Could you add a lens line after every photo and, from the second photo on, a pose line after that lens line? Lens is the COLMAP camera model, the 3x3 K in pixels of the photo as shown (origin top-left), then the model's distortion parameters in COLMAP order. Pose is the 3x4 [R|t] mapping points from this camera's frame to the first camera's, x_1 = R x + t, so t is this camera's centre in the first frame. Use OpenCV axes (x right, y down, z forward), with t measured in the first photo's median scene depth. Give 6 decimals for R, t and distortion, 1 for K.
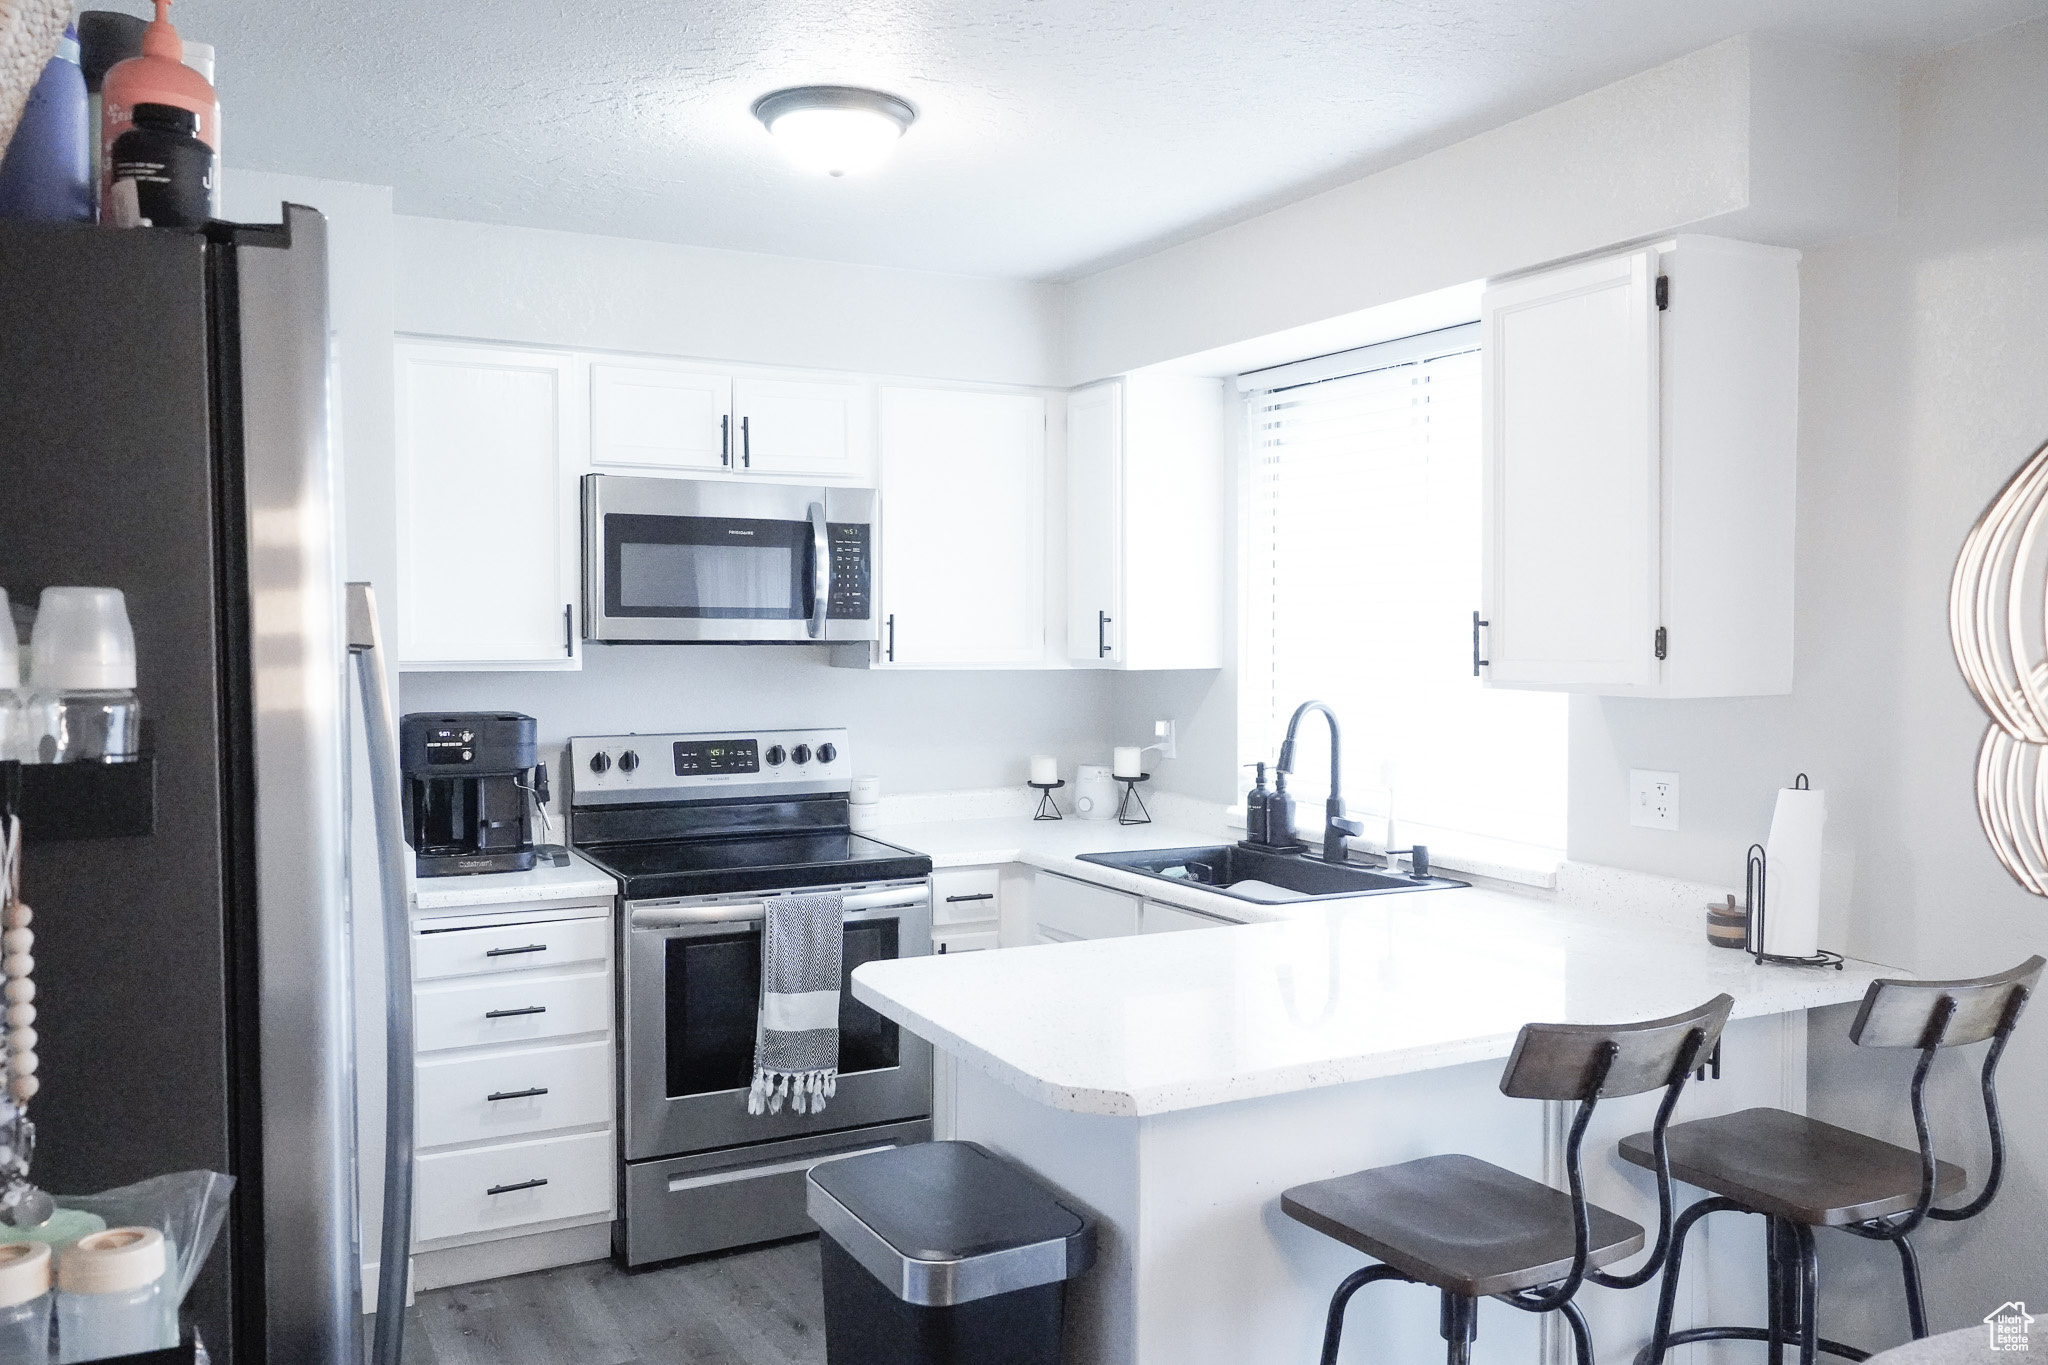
lens RADIAL K [[1577.9, 0, 1024.0], [0, 1577.9, 682.5], [0, 0, 1]] dist [0.000690, 0.000468]
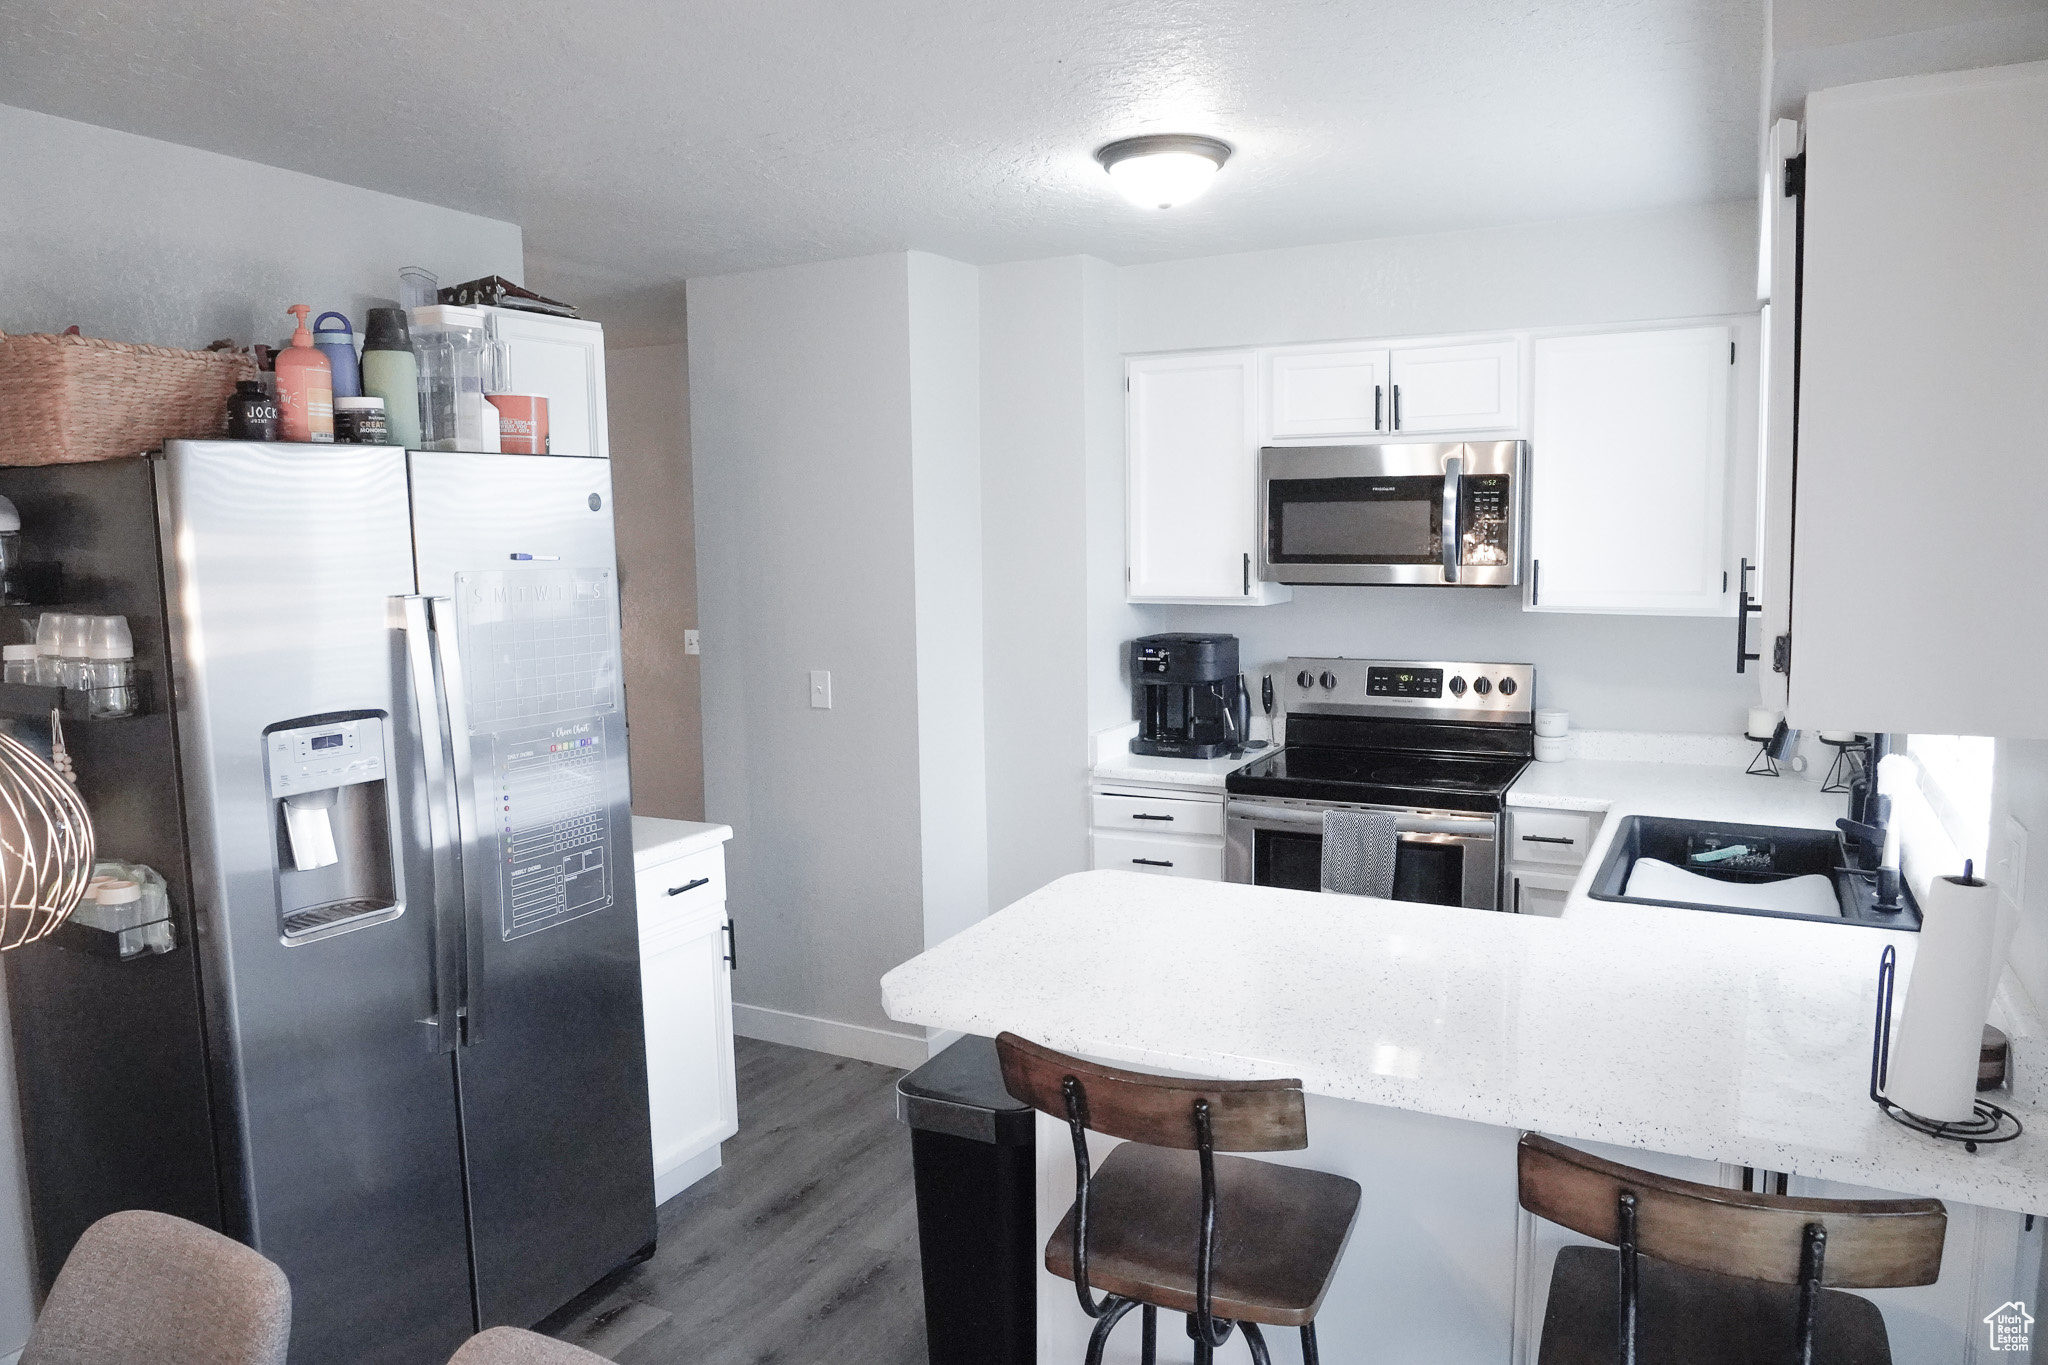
lens RADIAL K [[1427.4, 0, 1024.0], [0, 1427.4, 682.5], [0, 0, 1]] dist [-0.112979, -0.000019]
pose [[0.556261, 0.084111, -0.826740, 0.513720], [-0.008006, 0.995361, 0.095880, -0.049951], [0.830969, -0.046715, 0.554353, 0.206821]]
